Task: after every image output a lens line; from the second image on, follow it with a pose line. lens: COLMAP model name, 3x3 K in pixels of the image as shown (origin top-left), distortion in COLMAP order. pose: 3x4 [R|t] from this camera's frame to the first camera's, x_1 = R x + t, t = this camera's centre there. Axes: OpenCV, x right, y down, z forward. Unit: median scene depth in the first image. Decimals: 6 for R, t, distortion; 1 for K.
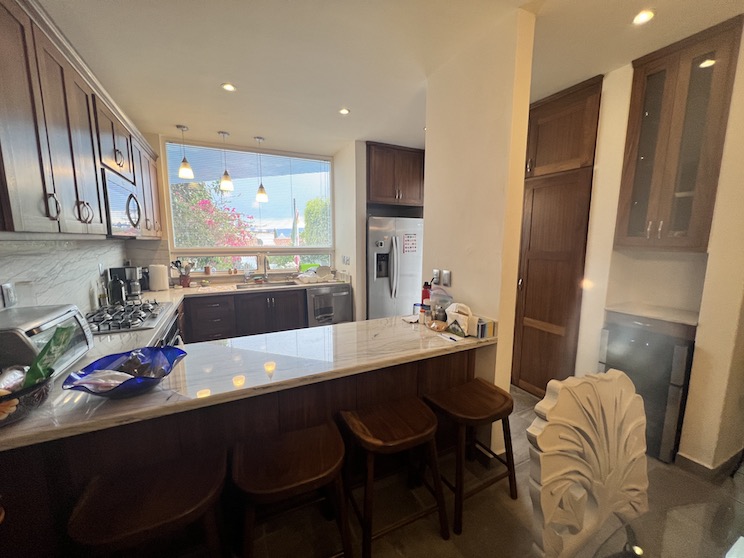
lens RADIAL K [[293.1, 0, 370.0], [0, 293.1, 281.8], [0, 0, 1]] dist [0.000697, 0.000028]
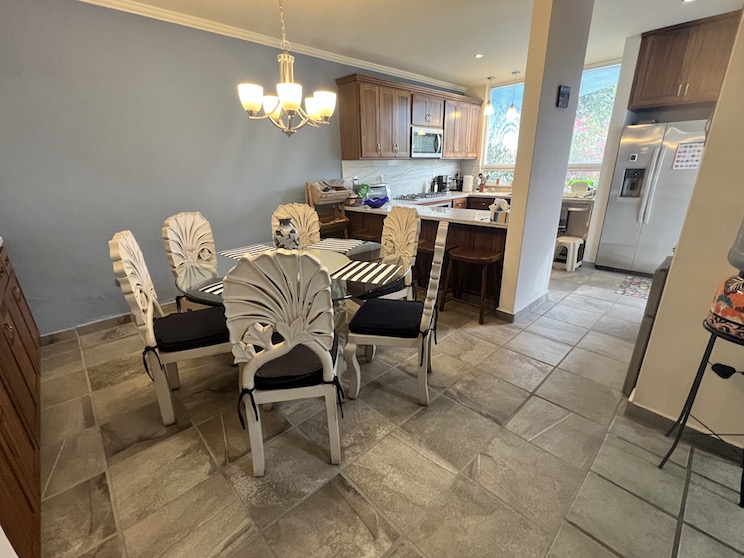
lens RADIAL K [[326.8, 0, 372.9], [0, 326.8, 278.5], [0, 0, 1]] dist [-0.003446, -0.000309]
pose [[0.300986, 0.303896, -0.903911, 0.819532], [-0.103105, 0.952679, 0.285960, 0.018710], [0.948038, 0.007128, 0.318076, -0.053503]]
